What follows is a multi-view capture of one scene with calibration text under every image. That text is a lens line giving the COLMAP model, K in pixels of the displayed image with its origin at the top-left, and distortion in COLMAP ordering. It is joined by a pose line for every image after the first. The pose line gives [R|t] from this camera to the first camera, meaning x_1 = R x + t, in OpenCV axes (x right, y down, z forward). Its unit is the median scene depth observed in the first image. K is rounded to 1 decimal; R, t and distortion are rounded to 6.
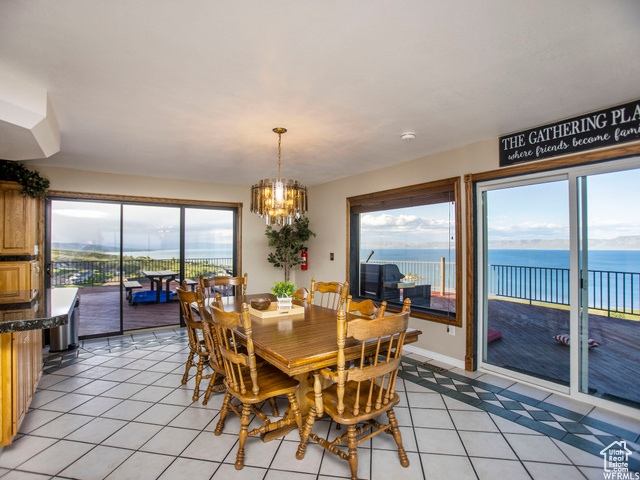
lens RADIAL K [[318.1, 0, 320.0], [0, 318.1, 240.0], [0, 0, 1]] dist [-0.002697, 0.000387]
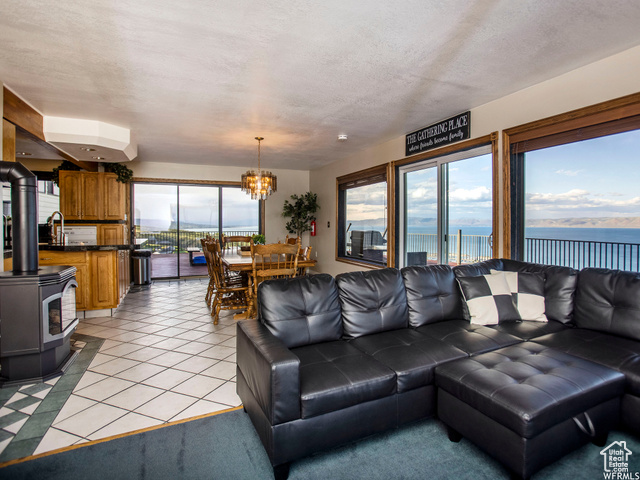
lens RADIAL K [[362.7, 0, 320.1], [0, 362.7, 225.0], [0, 0, 1]] dist [0.051948, -0.000102]
pose [[0.971547, 0.006805, -0.236749, 0.424680], [-0.001973, 0.999785, 0.020641, 0.030616], [0.236838, -0.019586, 0.971352, -0.487464]]
